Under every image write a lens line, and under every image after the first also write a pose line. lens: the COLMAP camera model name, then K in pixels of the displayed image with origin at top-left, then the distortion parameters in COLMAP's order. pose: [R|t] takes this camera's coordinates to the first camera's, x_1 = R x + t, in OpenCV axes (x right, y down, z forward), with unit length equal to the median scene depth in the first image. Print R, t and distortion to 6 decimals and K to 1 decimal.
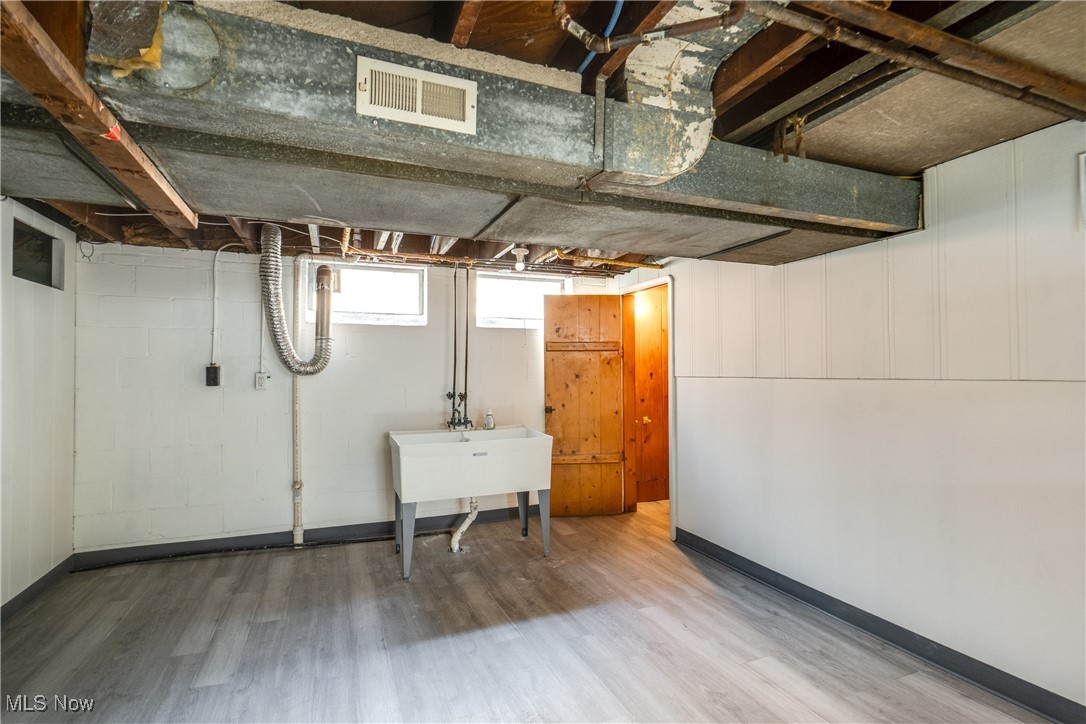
lens RADIAL K [[510.0, 0, 553.5], [0, 510.0, 361.3], [0, 0, 1]] dist [-0.001996, 0.000343]
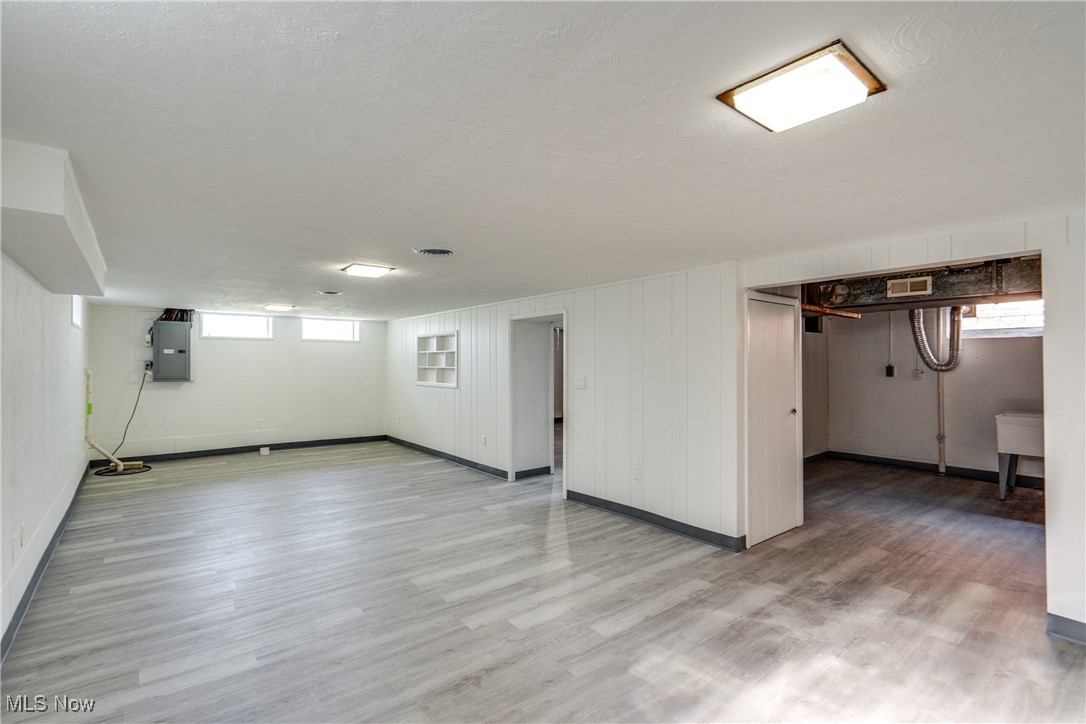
lens RADIAL K [[505.0, 0, 534.3], [0, 505.0, 360.4], [0, 0, 1]] dist [-0.002860, 0.000622]
pose [[0.266130, -0.001384, -0.963936, 0.822171], [0.021125, 0.999767, 0.004397, -0.049768], [0.963706, -0.021534, 0.266098, -0.800016]]
